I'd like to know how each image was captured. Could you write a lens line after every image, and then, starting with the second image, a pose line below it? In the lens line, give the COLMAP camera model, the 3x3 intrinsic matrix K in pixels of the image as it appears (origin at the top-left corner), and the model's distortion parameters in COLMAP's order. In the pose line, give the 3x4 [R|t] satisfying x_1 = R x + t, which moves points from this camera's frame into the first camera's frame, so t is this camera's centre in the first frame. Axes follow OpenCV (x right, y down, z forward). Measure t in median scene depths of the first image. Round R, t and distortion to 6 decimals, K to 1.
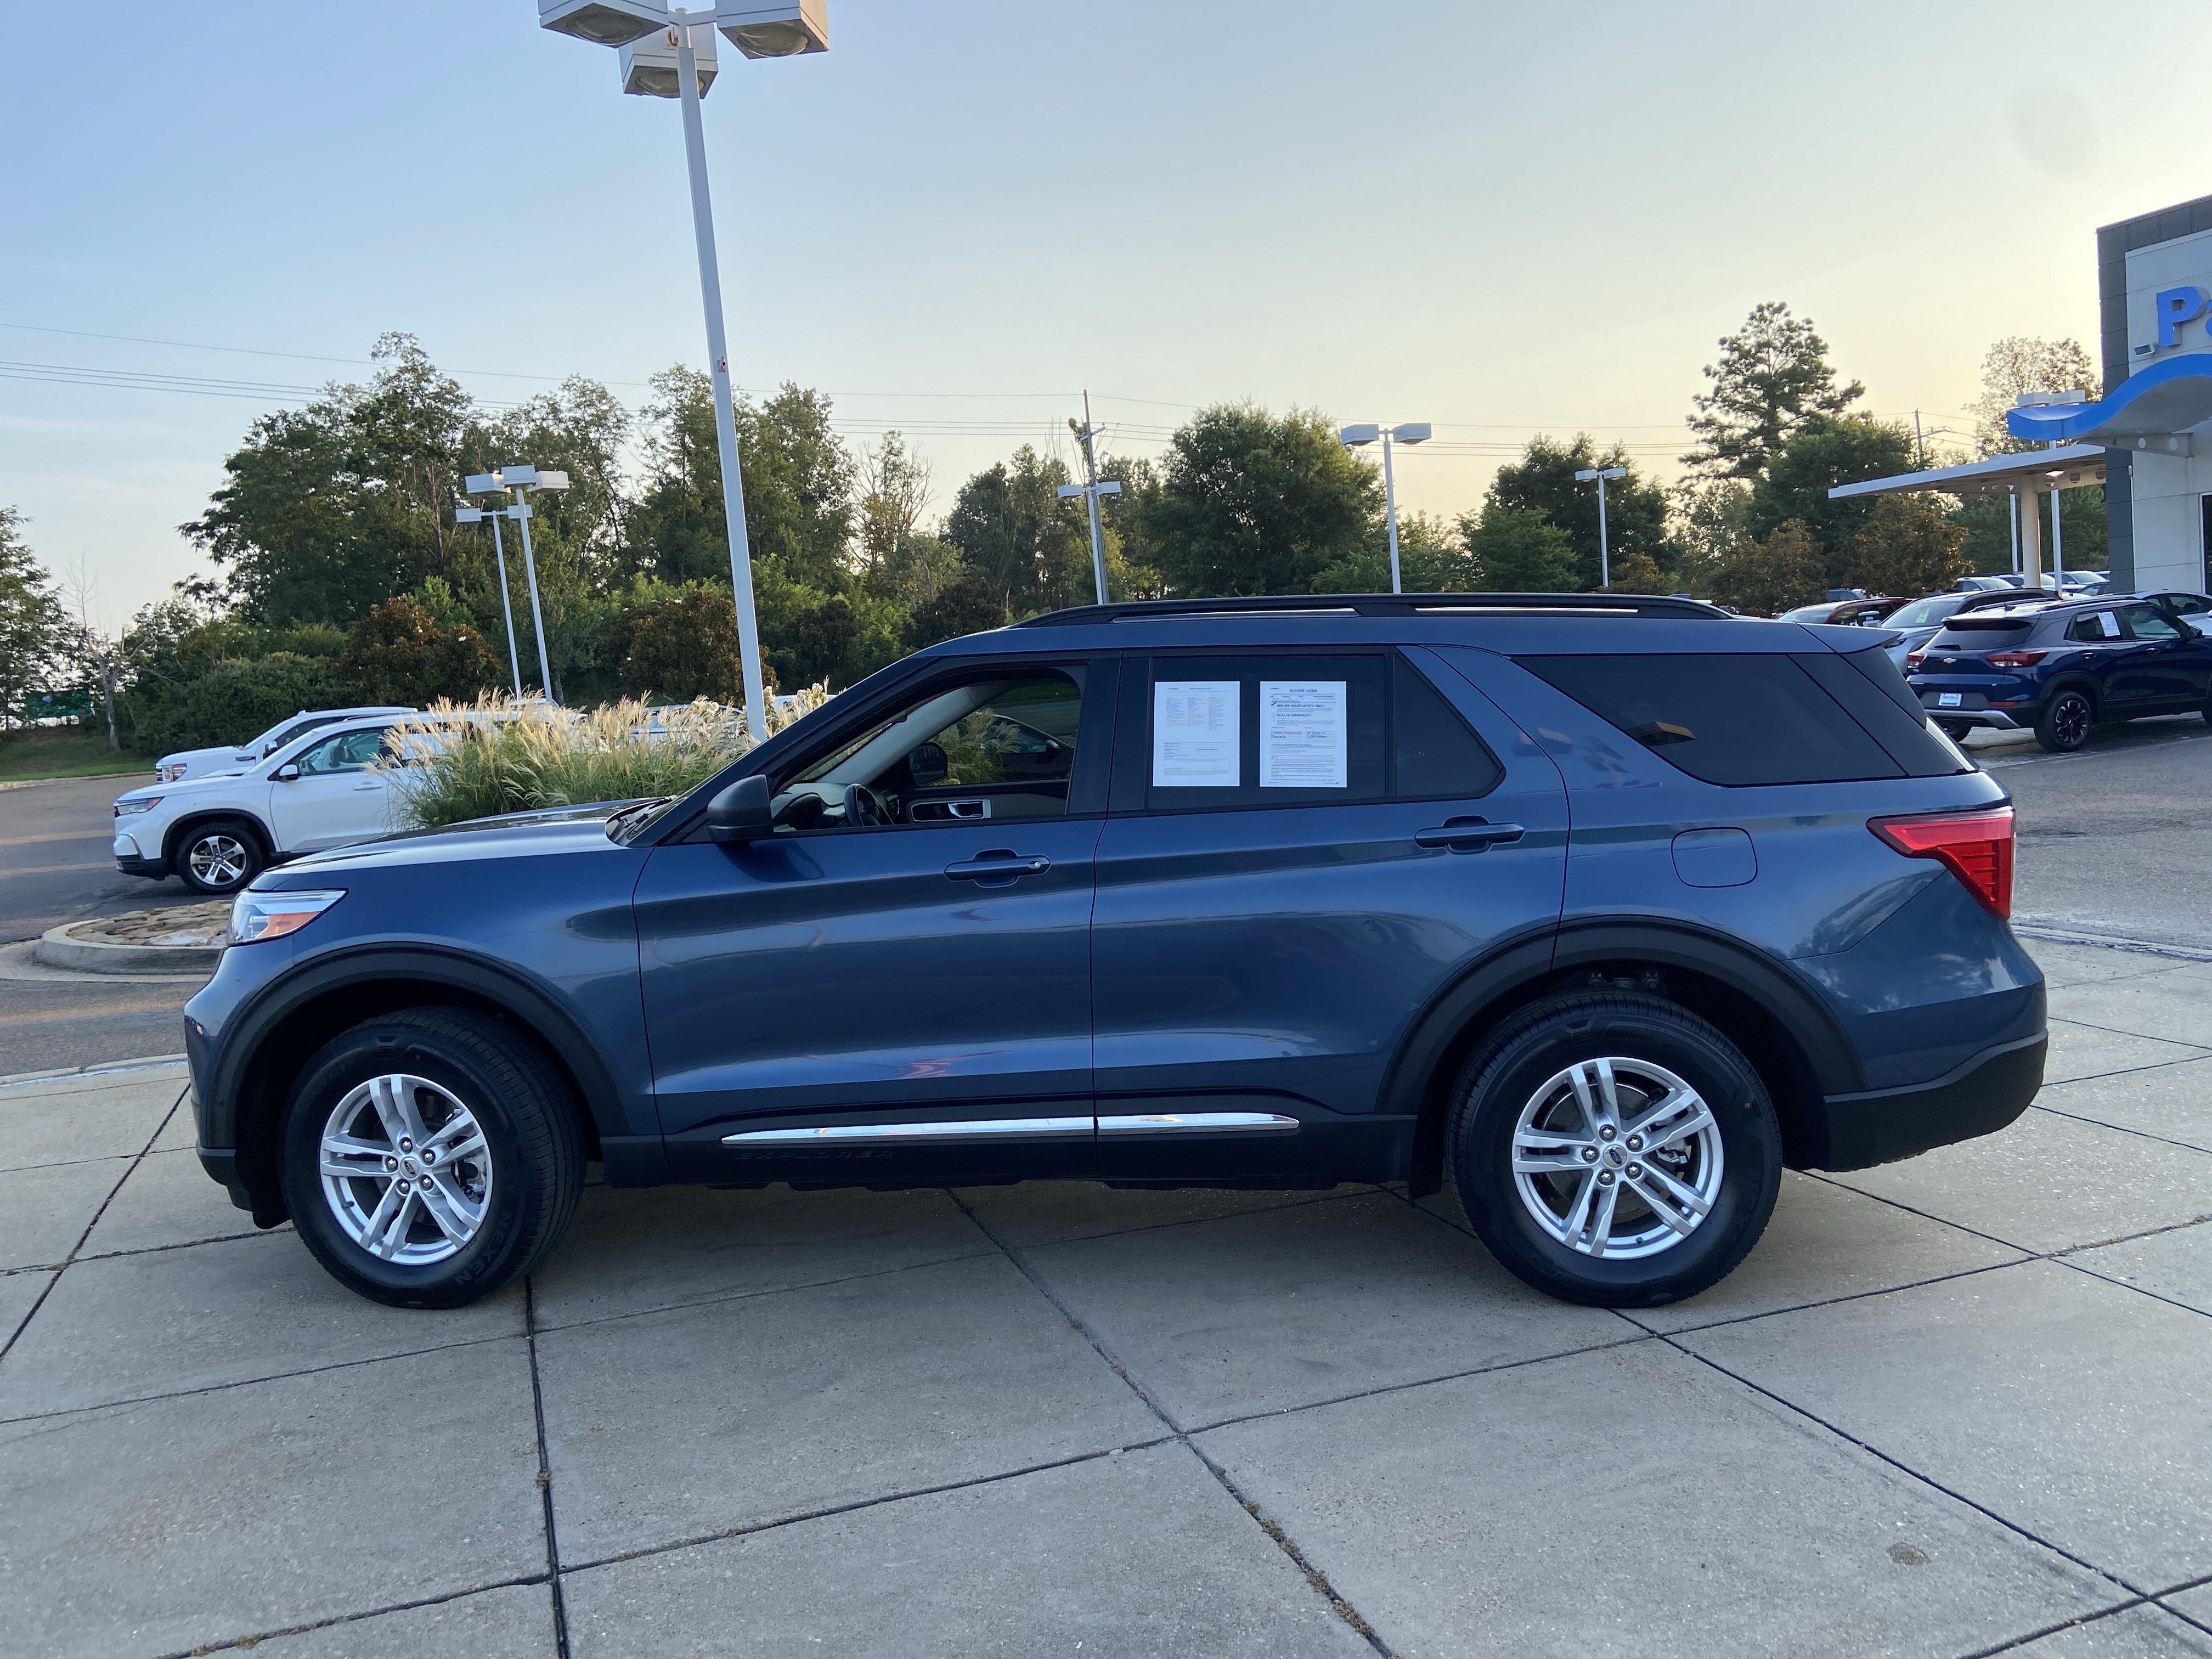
lens RADIAL K [[1654.0, 0, 1109.0], [0, 1654.0, 821.4], [0, 0, 1]] dist [0.118306, -0.141799]
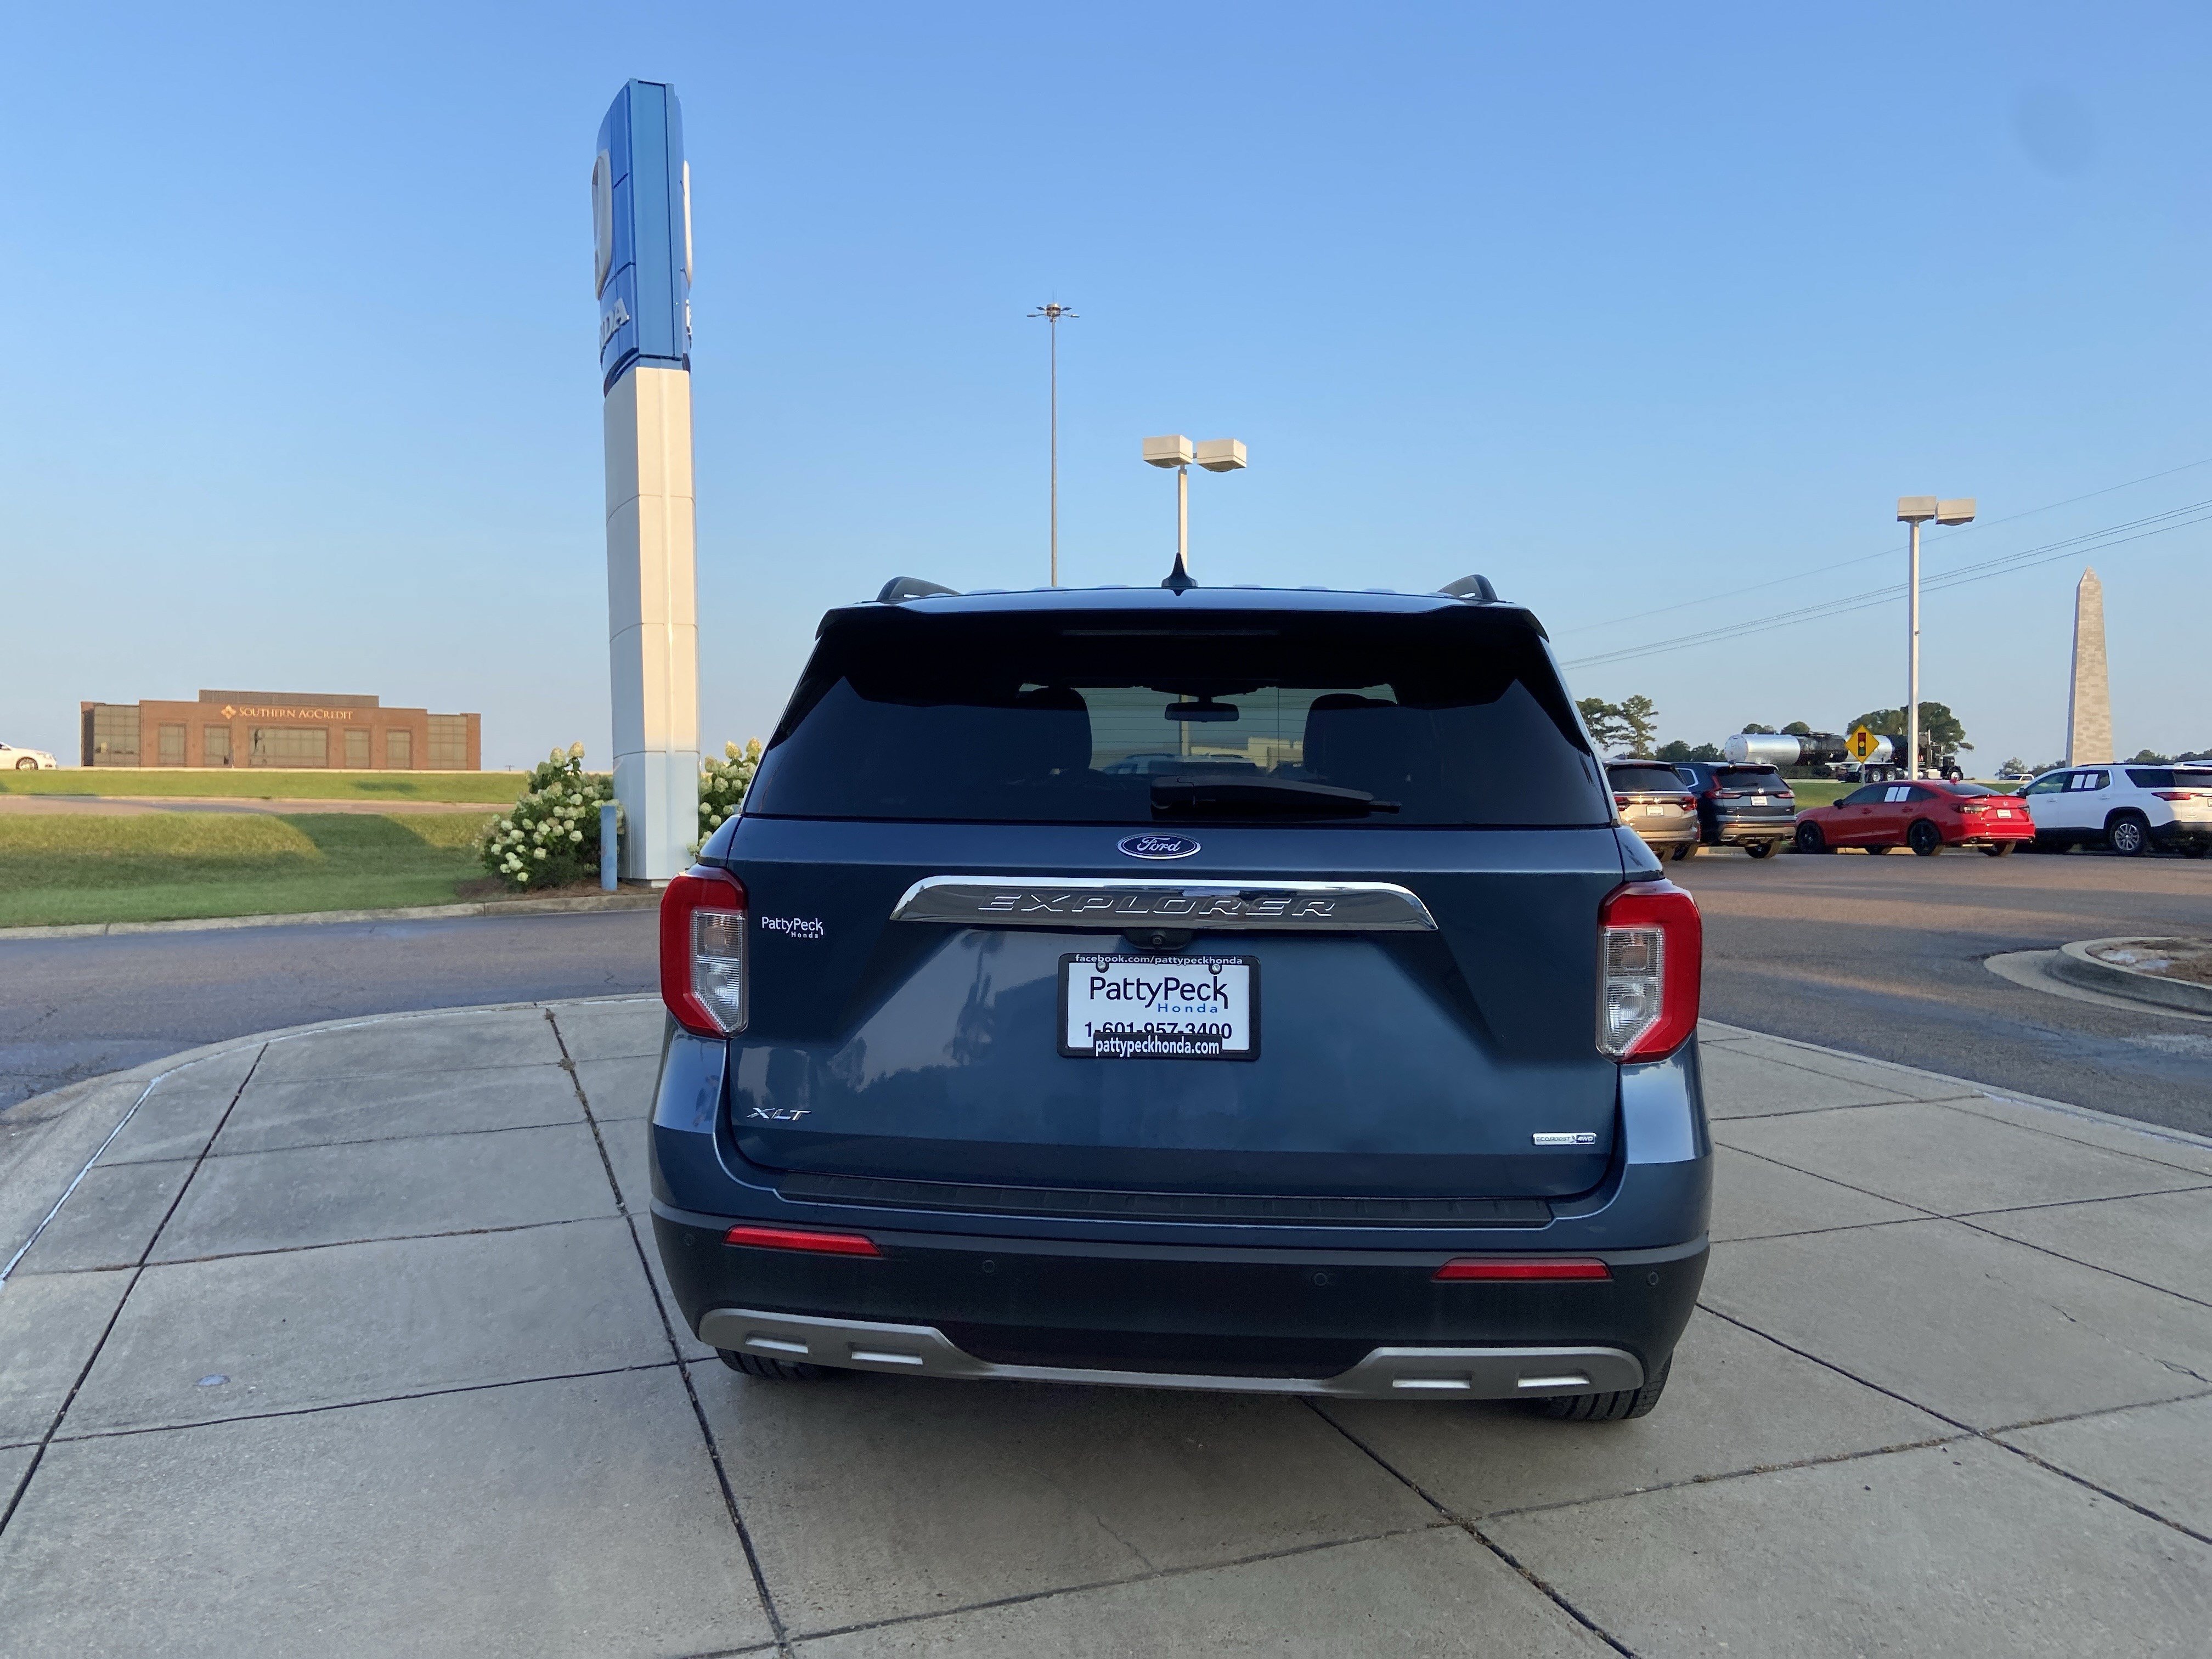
lens RADIAL K [[1654.0, 0, 1087.2], [0, 1654.0, 827.2], [0, 0, 1]] dist [0.118306, -0.141799]
pose [[-0.012584, 0.085601, -0.996250, 0.250842], [-0.091688, 0.992033, 0.086397, -0.020137], [0.995708, 0.092432, -0.004635, 0.242447]]
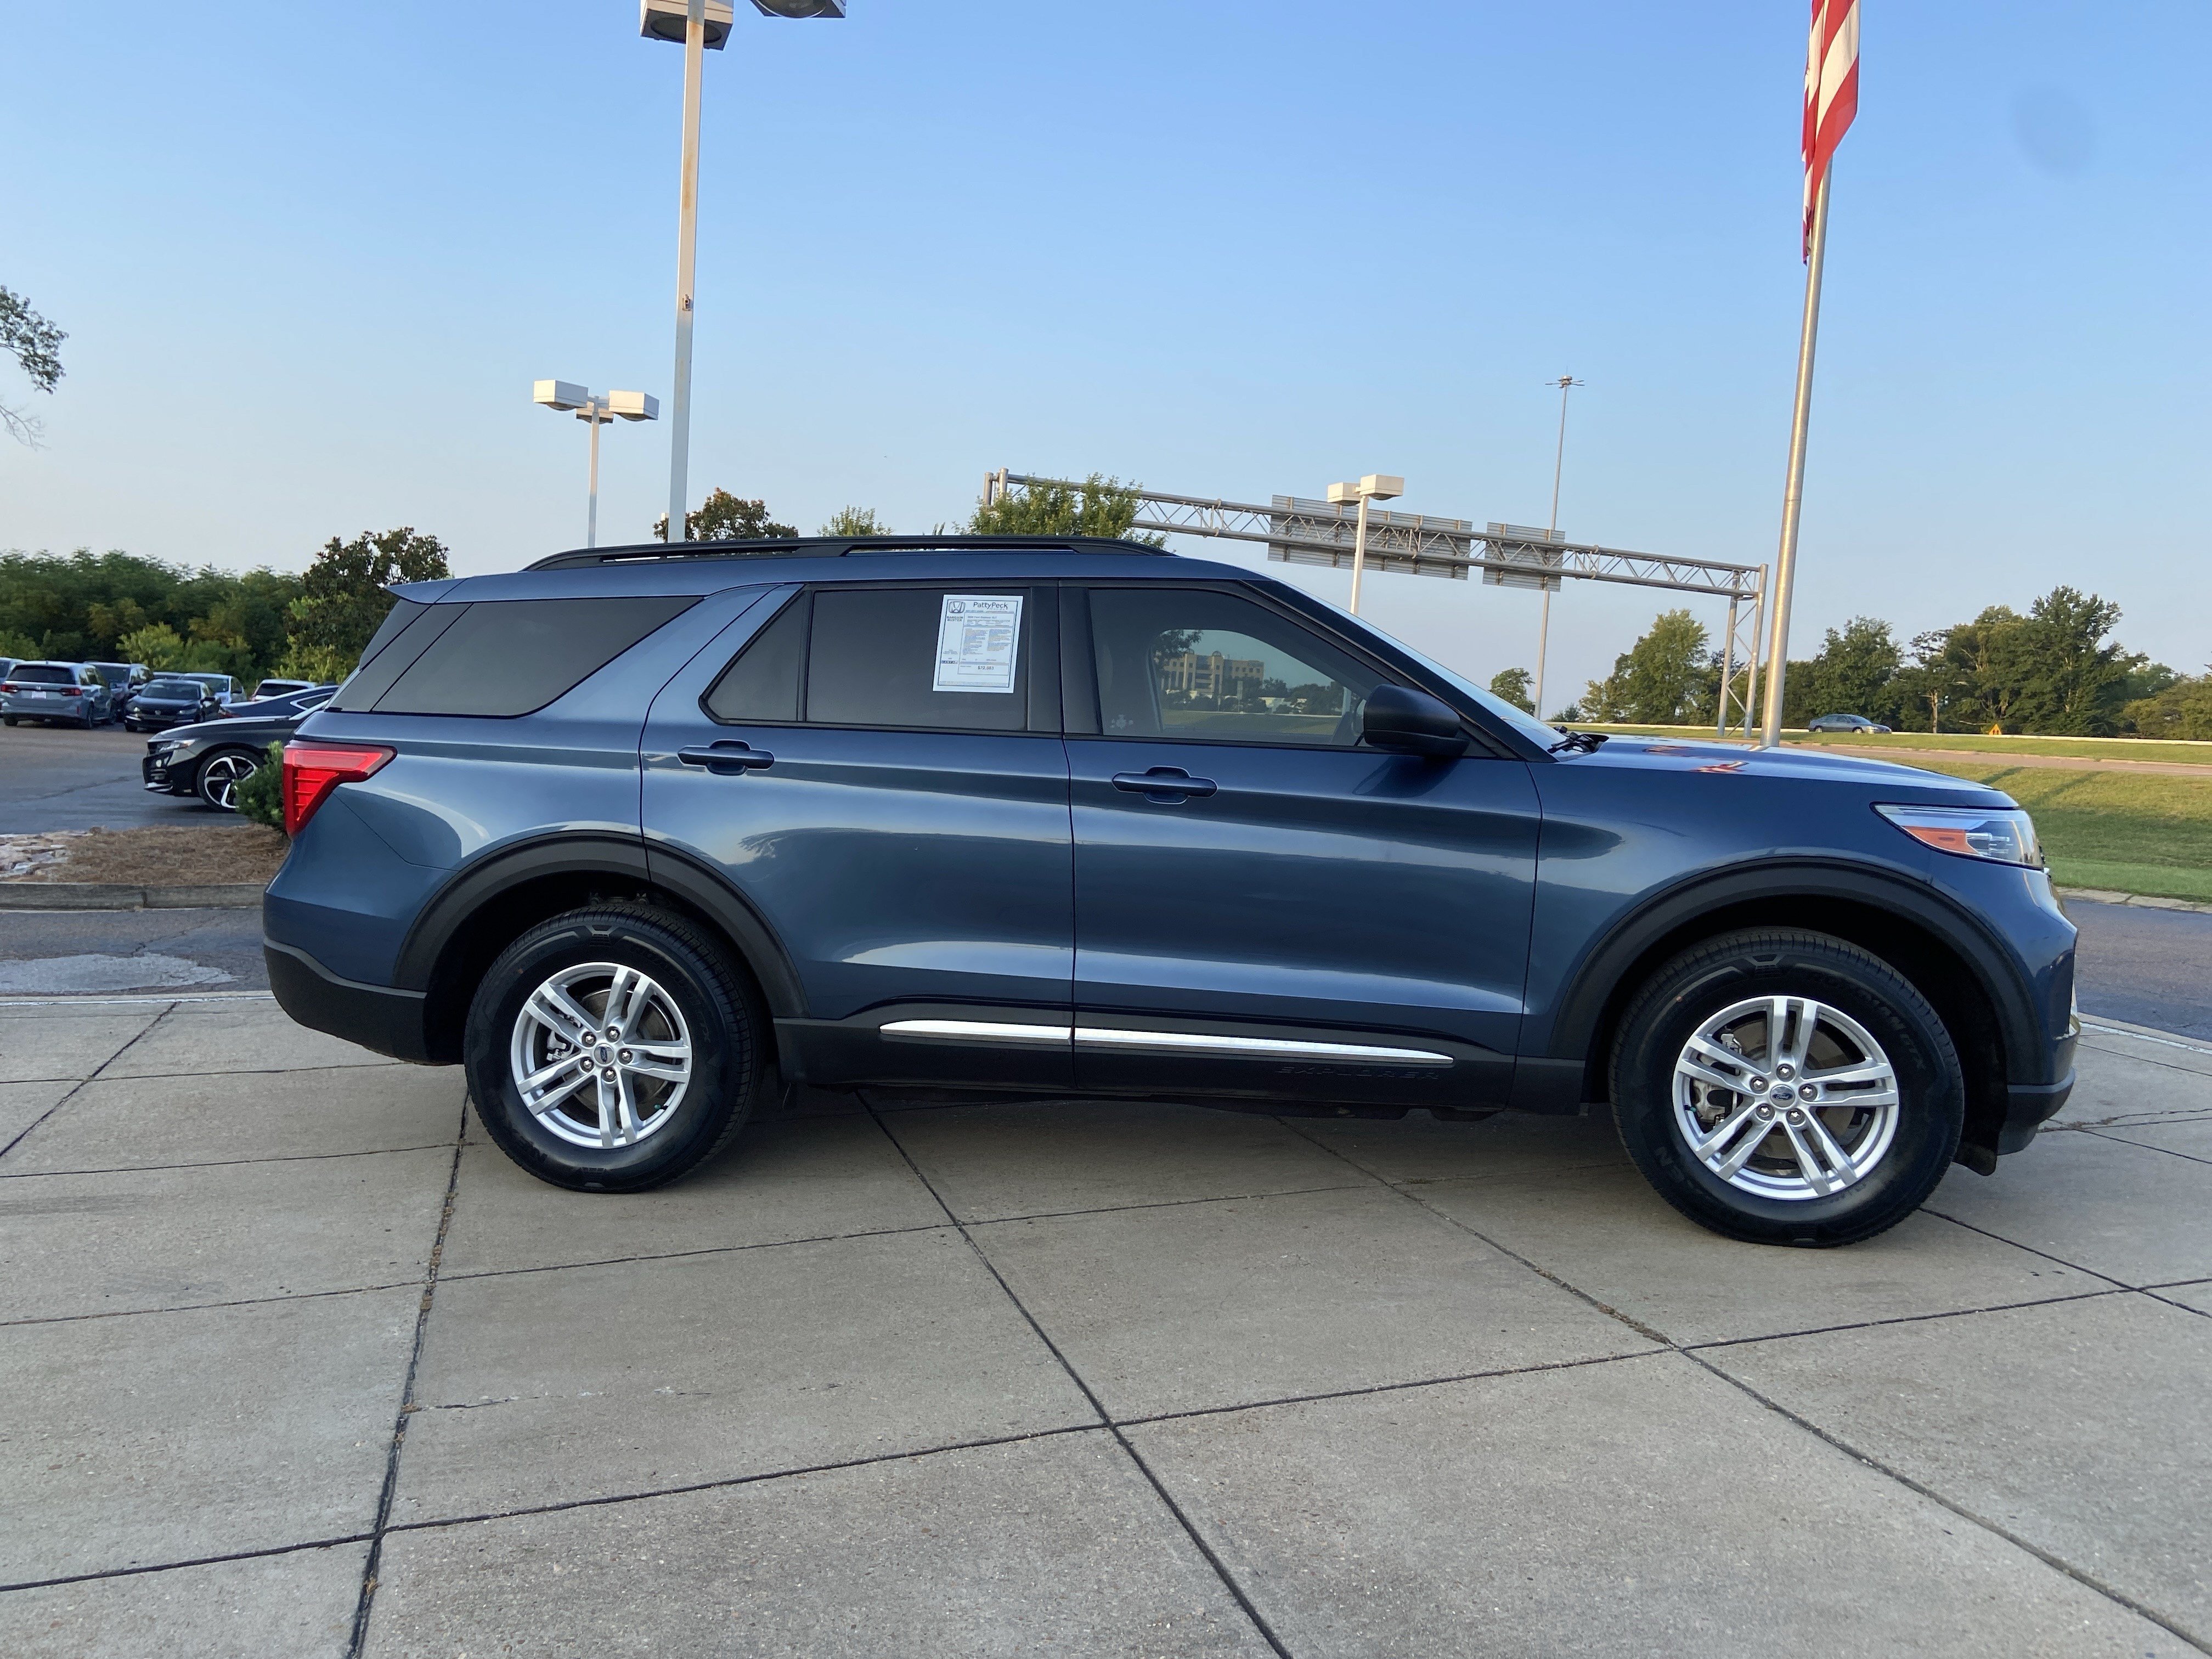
lens RADIAL K [[1654.0, 0, 1098.8], [0, 1654.0, 818.6], [0, 0, 1]] dist [0.118306, -0.141799]
pose [[-0.998804, 0.019246, 0.044939, -0.006718], [0.025722, 0.988608, 0.148297, -0.030025], [-0.041573, 0.149276, -0.987921, 0.520203]]
